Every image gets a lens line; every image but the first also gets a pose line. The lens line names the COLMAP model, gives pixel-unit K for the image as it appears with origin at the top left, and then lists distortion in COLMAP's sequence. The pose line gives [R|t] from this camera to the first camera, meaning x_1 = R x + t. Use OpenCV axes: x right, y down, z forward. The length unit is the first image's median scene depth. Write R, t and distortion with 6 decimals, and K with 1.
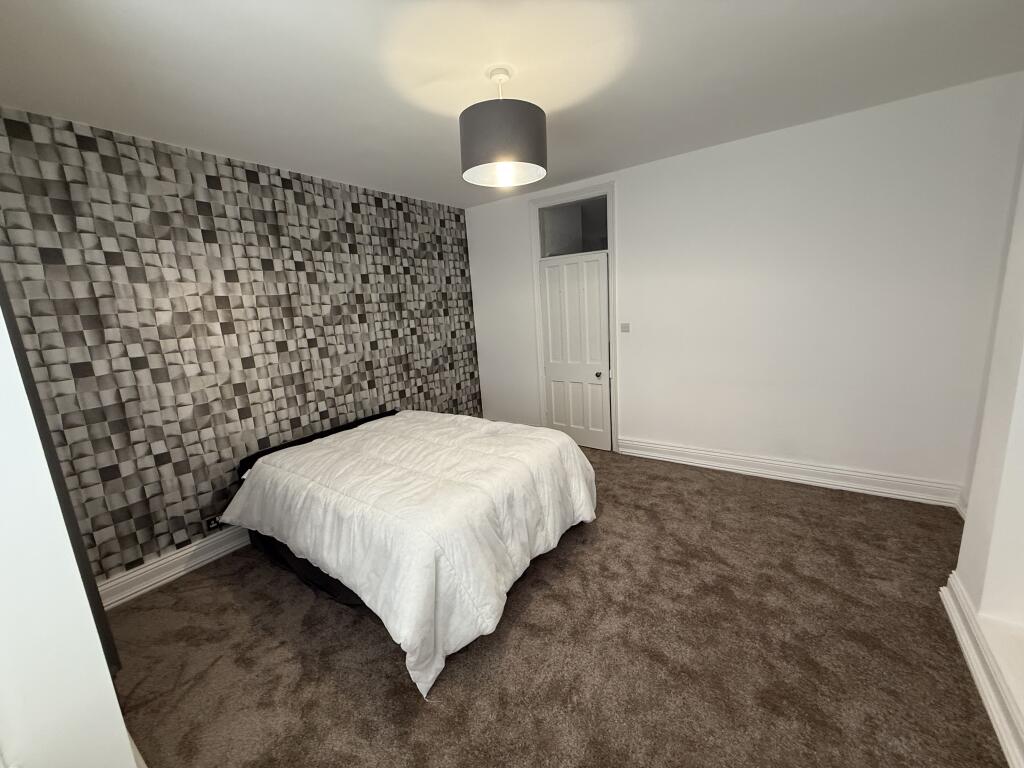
lens RADIAL K [[411.2, 0, 512.0], [0, 411.2, 384.0], [0, 0, 1]] dist [-0.000107, 0.000018]
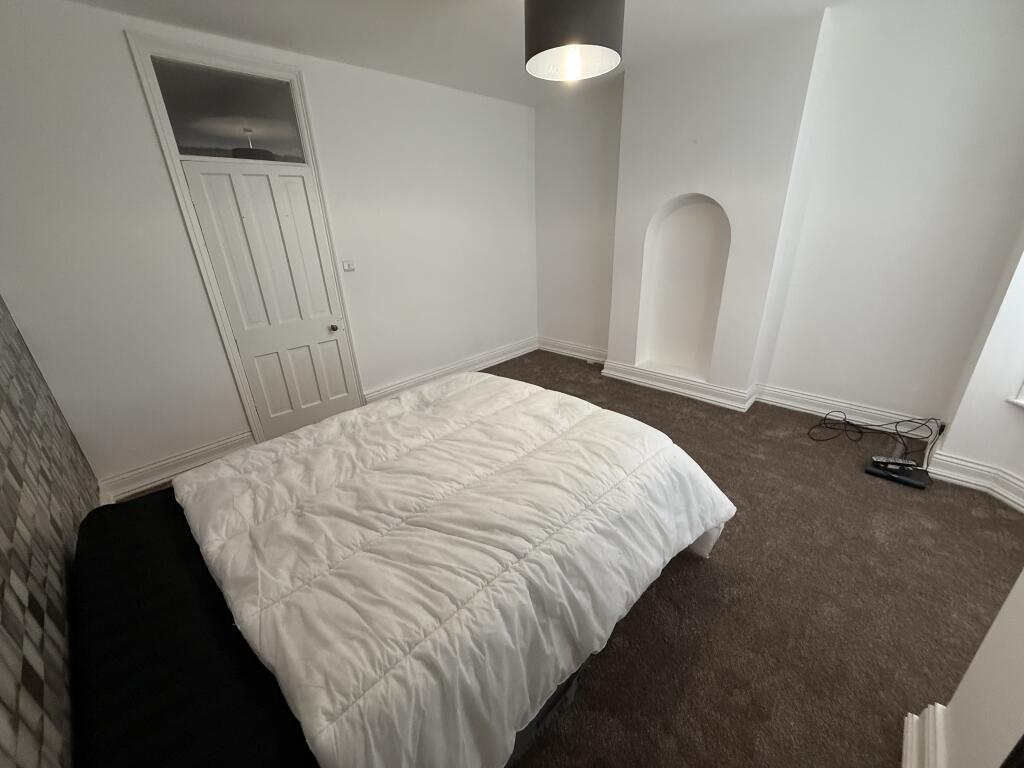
lens RADIAL K [[409.2, 0, 510.7], [0, 409.2, 383.7], [0, 0, 1]] dist [0.001786, 0.000187]
pose [[0.146351, -0.314282, 0.937981, -0.551871], [0.206608, 0.936990, 0.281713, -0.078844], [-0.967416, 0.152565, 0.202063, 0.532929]]
